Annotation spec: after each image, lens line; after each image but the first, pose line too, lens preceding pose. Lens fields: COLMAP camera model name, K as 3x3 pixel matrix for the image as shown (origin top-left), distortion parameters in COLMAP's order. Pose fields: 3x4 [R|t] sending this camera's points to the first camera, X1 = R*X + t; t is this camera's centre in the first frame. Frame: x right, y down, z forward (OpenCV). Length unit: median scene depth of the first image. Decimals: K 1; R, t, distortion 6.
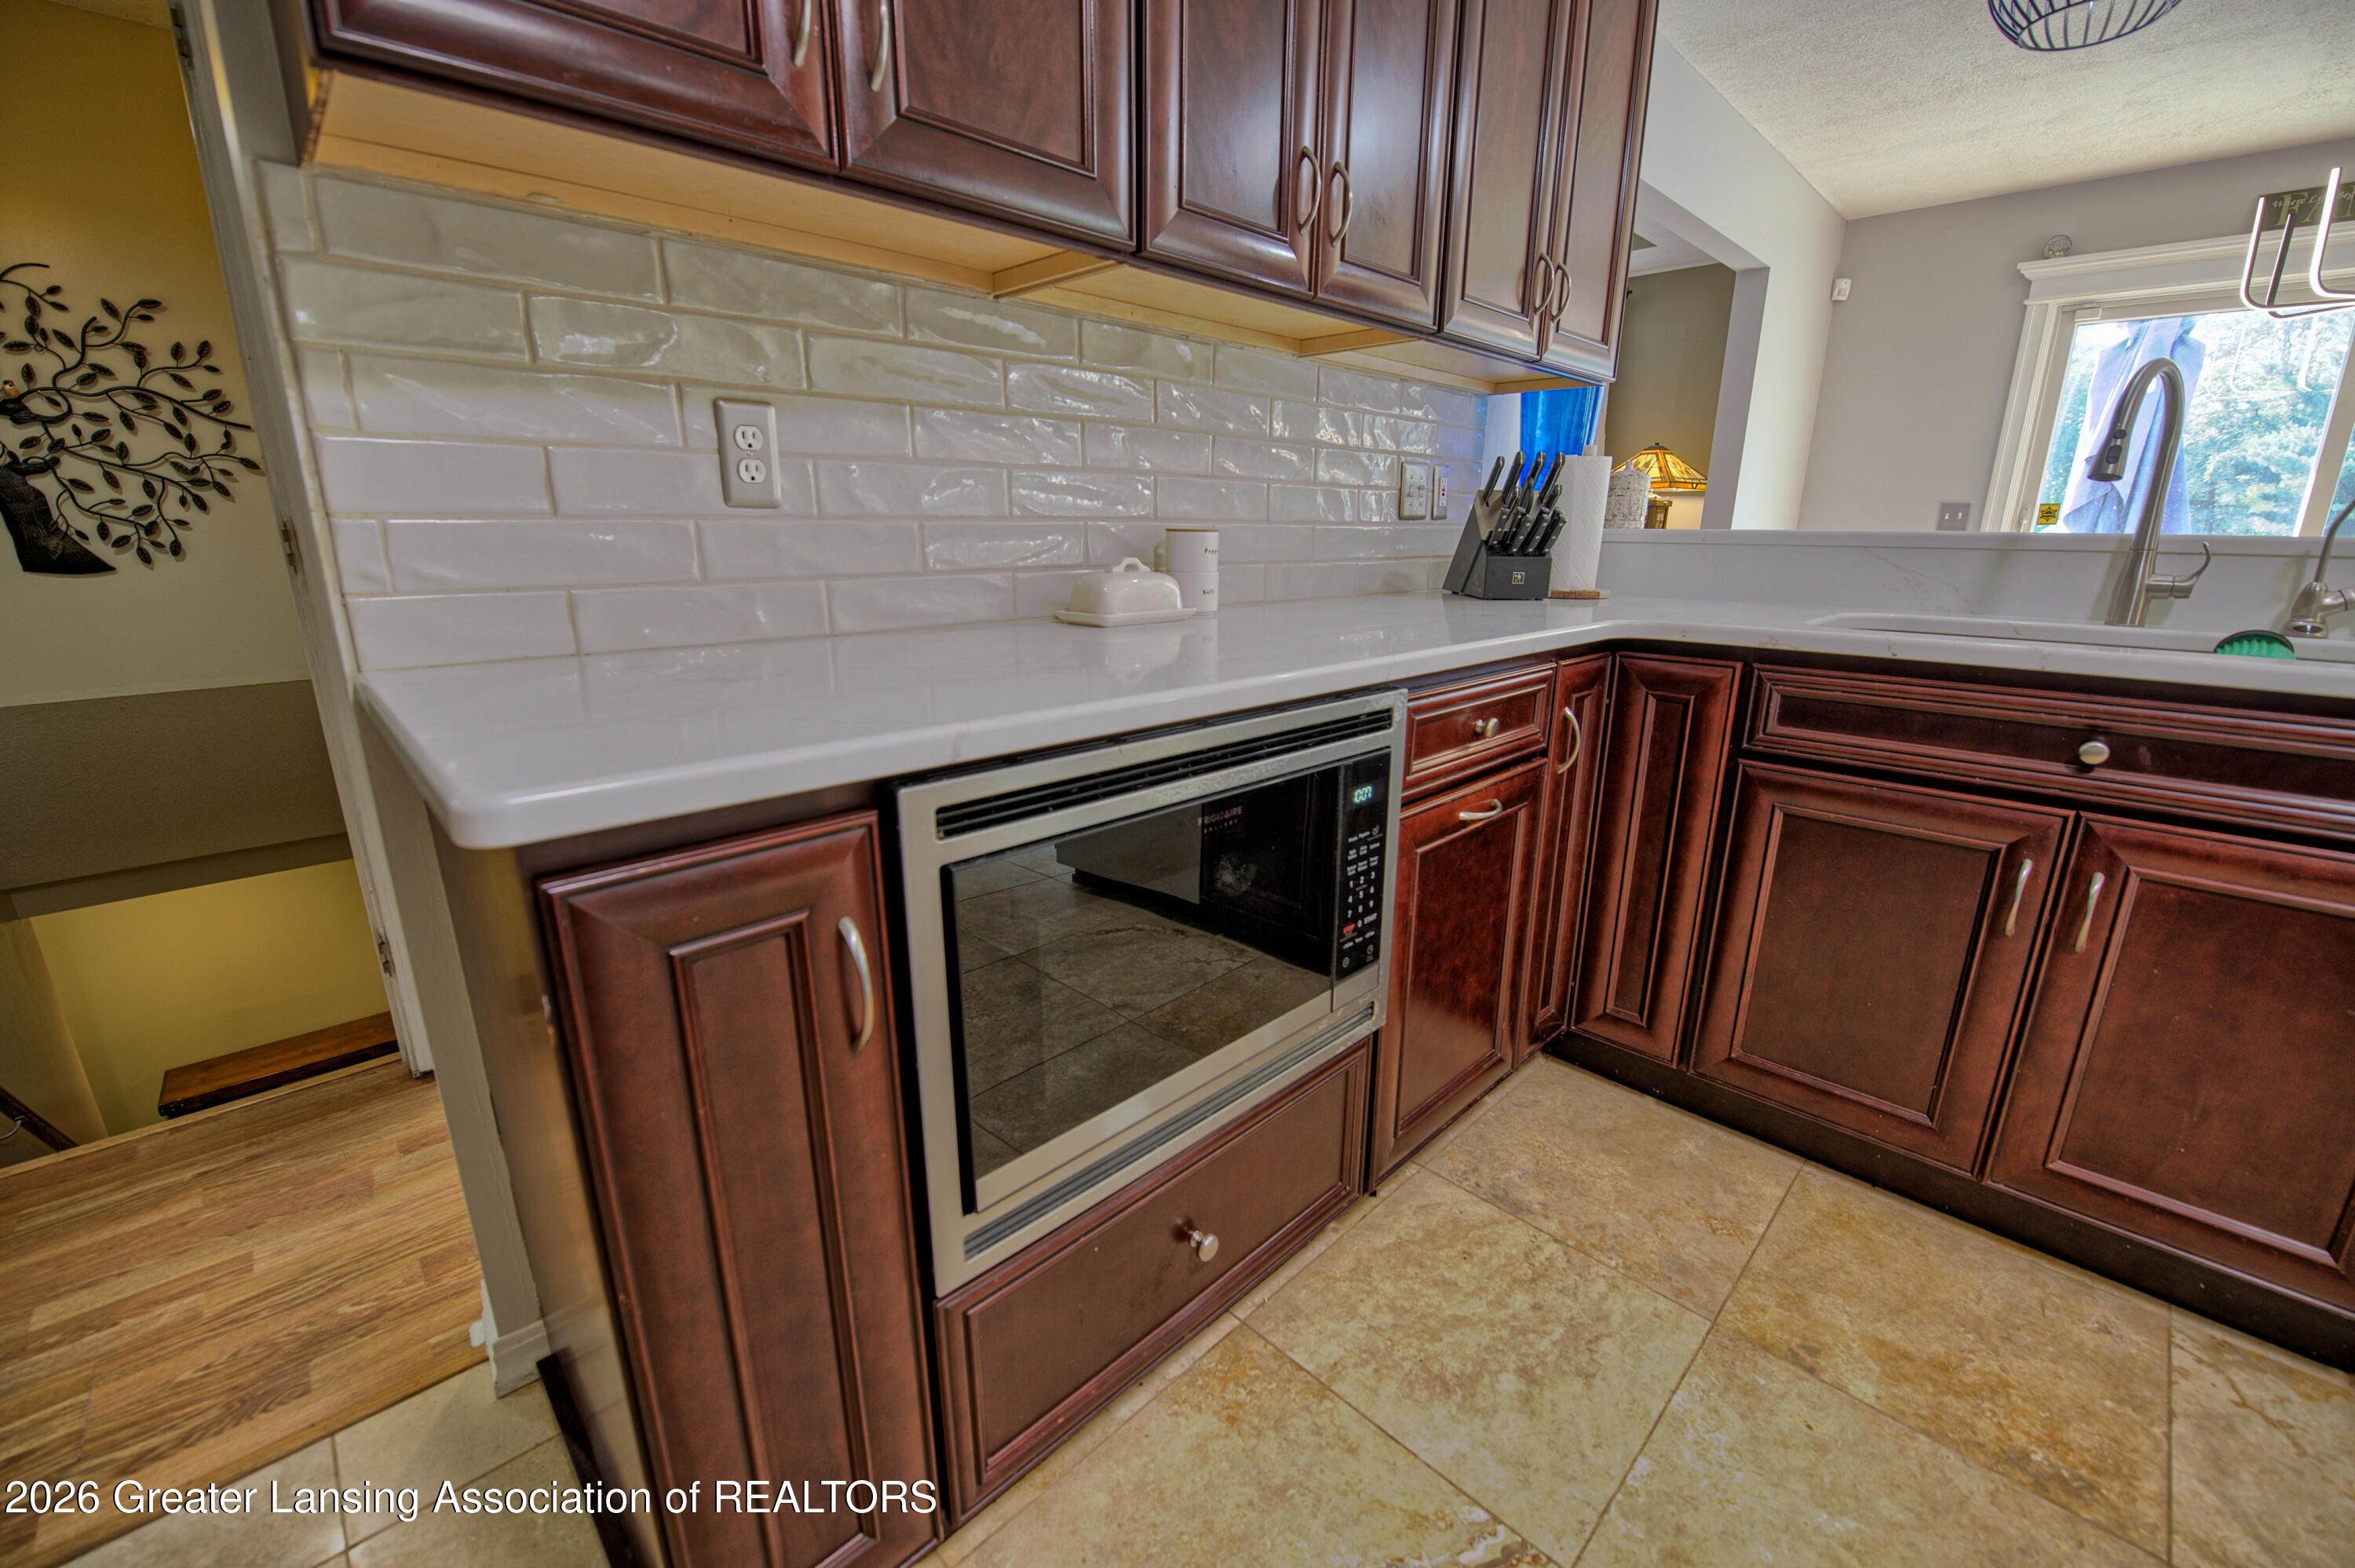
lens RADIAL K [[936.9, 0, 1178.2], [0, 936.9, 784.5], [0, 0, 1]] dist [-0.014256, -0.001665]
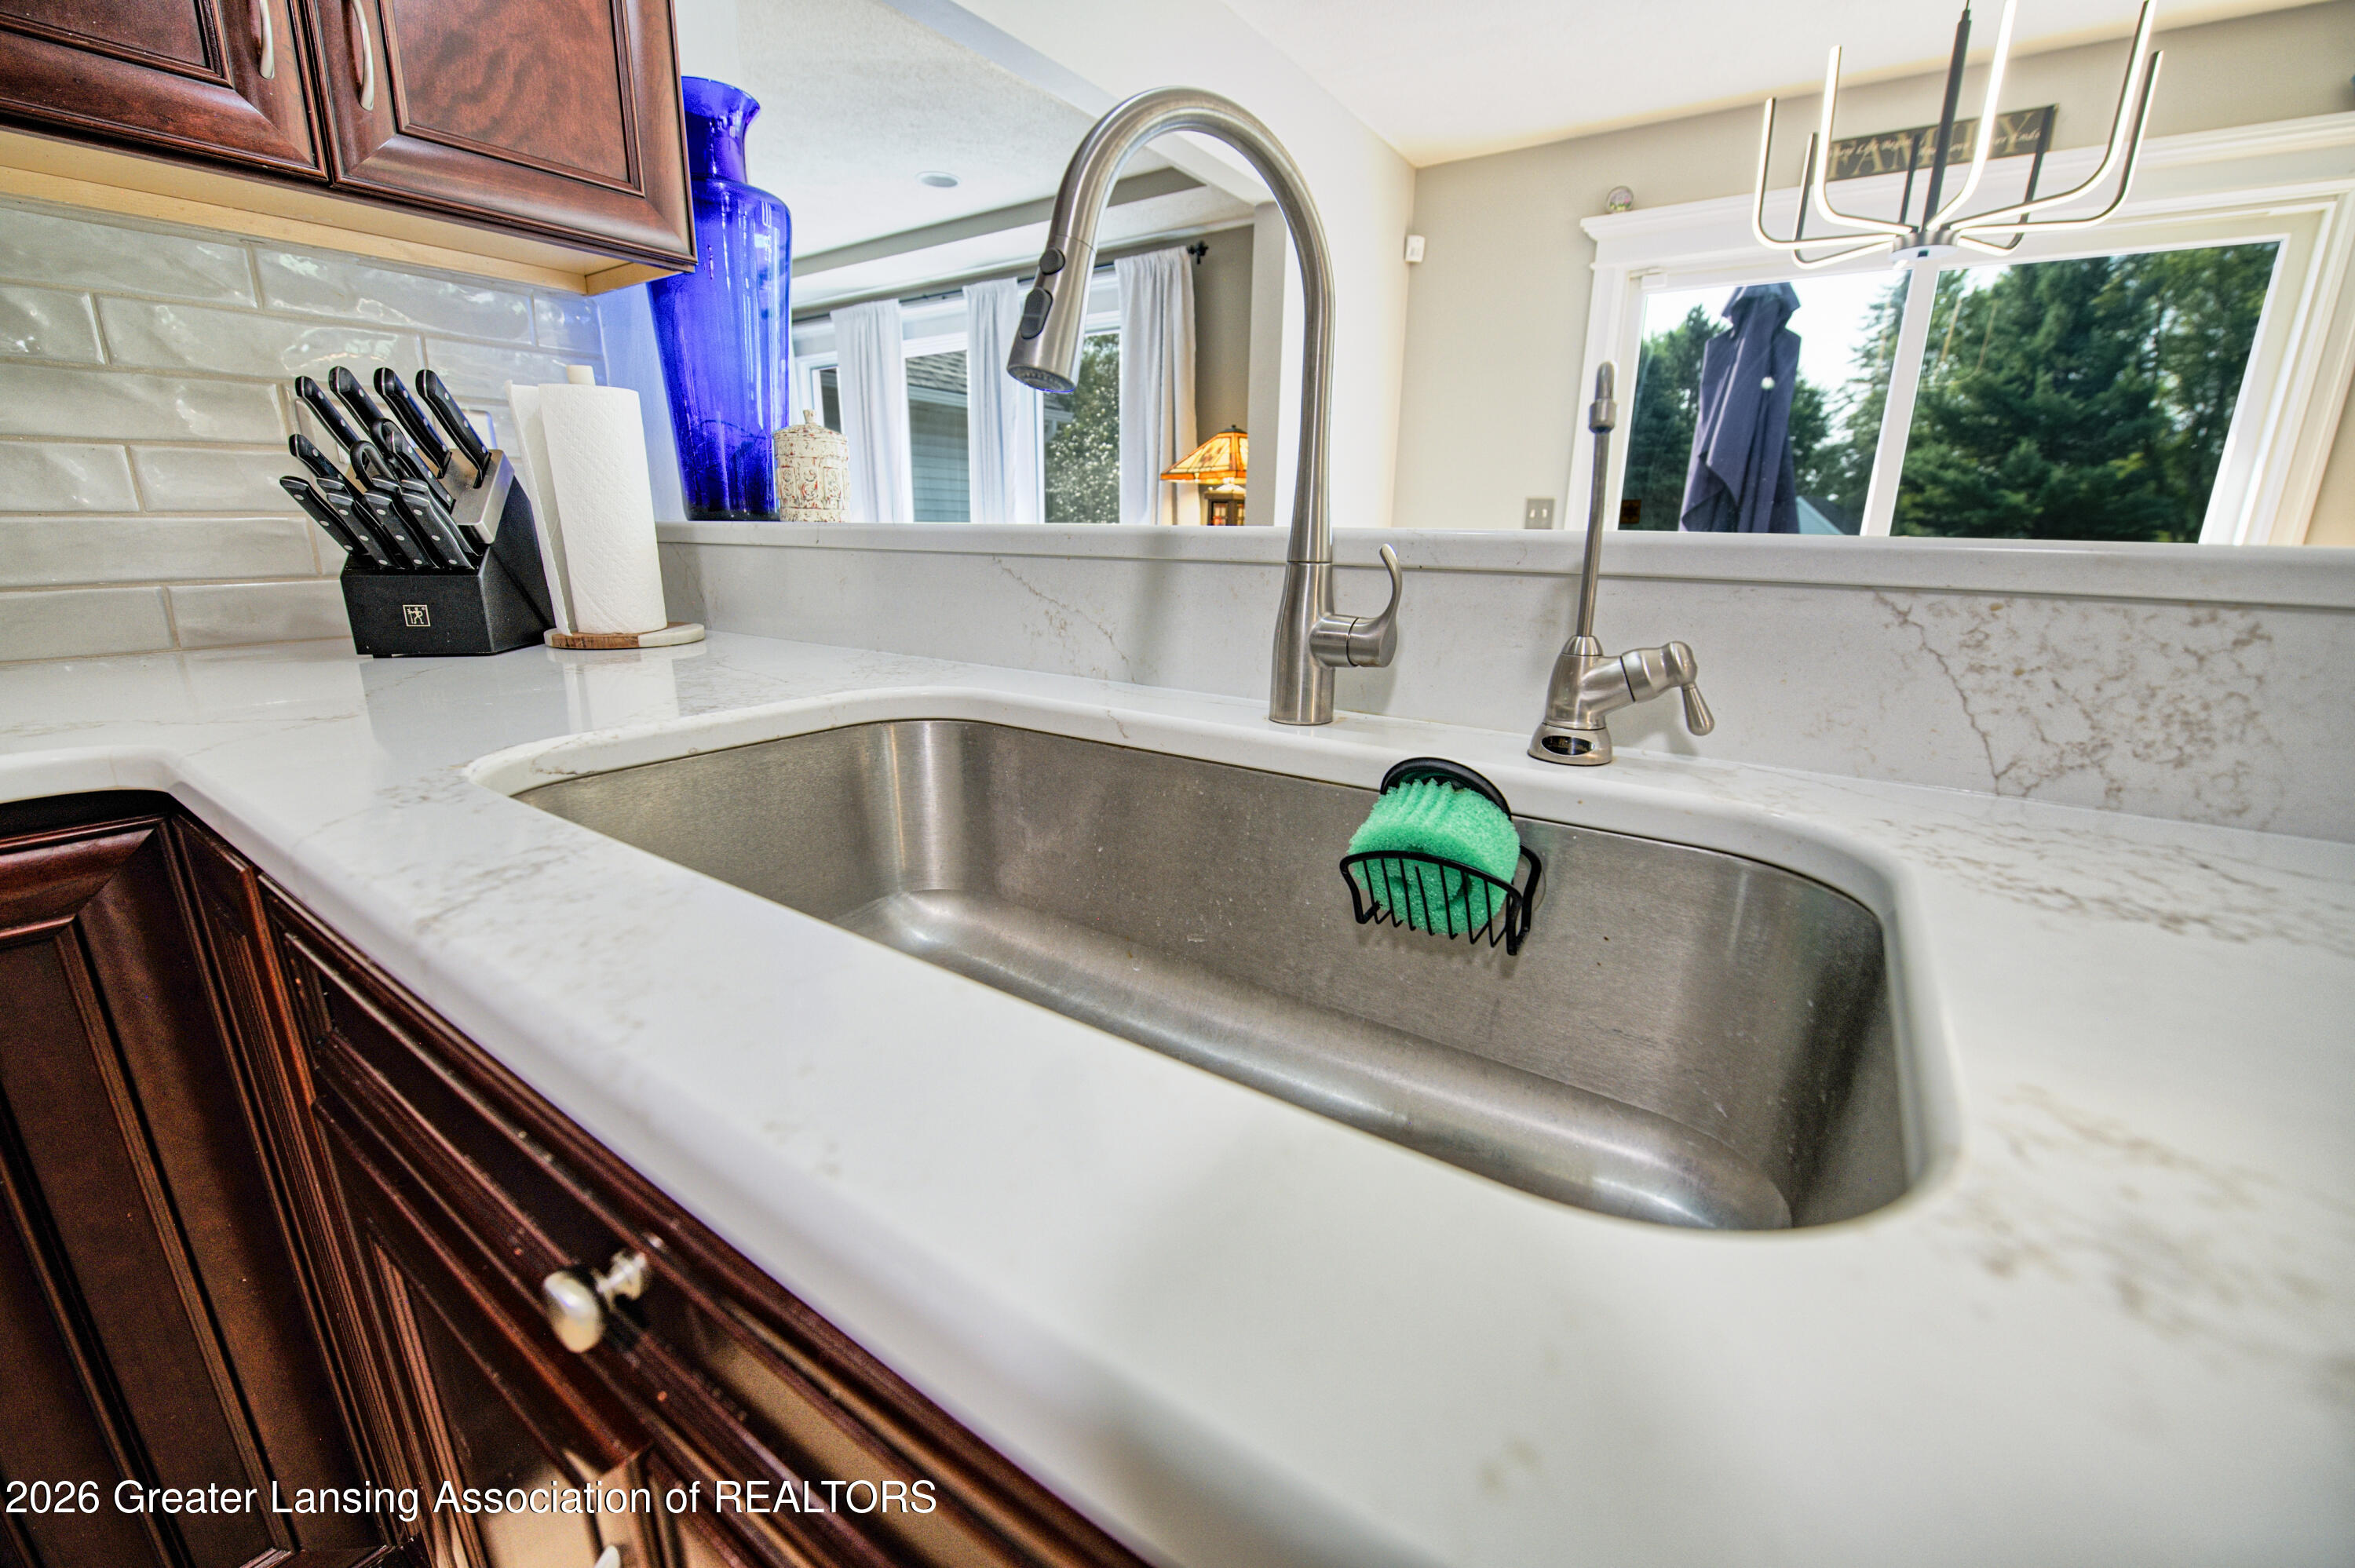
lens RADIAL K [[936.9, 0, 1178.5], [0, 936.9, 780.4], [0, 0, 1]] dist [-0.014256, -0.001665]
pose [[0.981359, -0.041182, 0.187719, 0.971987], [0.041649, 0.999131, 0.001459, -0.161239], [-0.187616, 0.006387, 0.982222, 0.596786]]
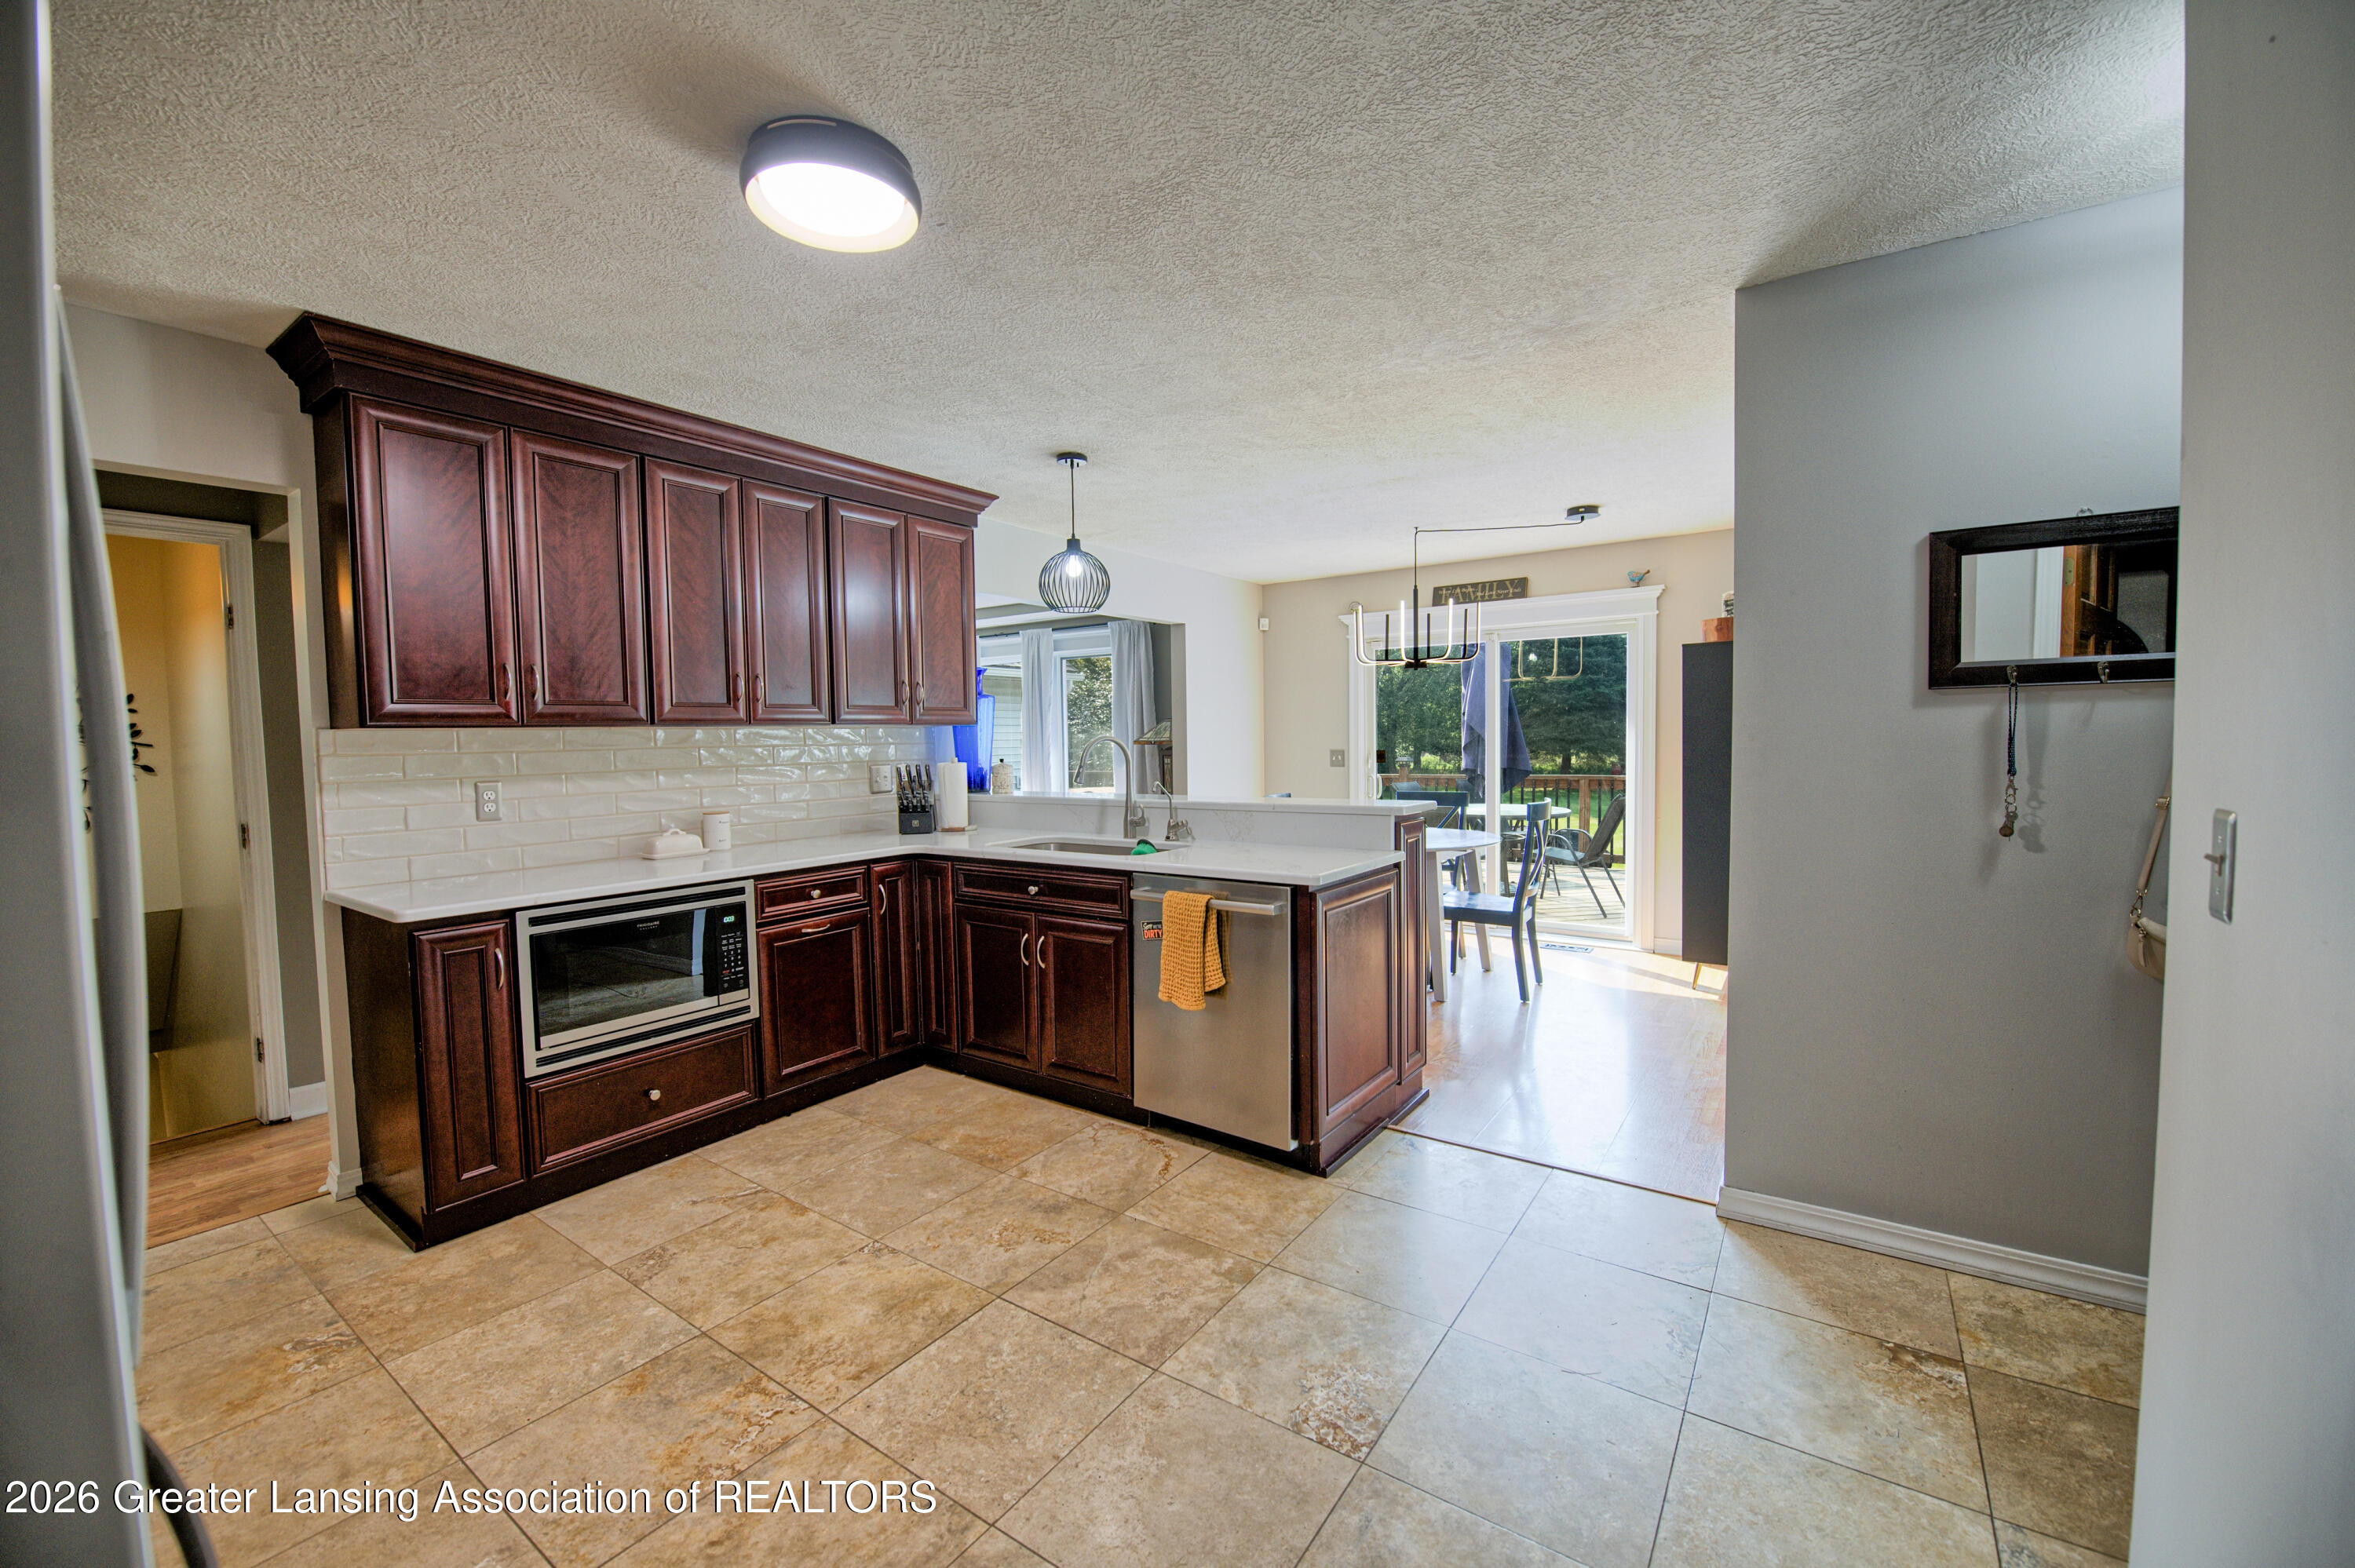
lens RADIAL K [[936.9, 0, 1177.6], [0, 936.9, 784.0], [0, 0, 1]] dist [-0.014256, -0.001665]
pose [[0.983494, -0.030914, 0.178283, 0.806937], [0.068657, 0.975370, -0.209619, 0.228175], [-0.167411, 0.218399, 0.961392, -1.519090]]
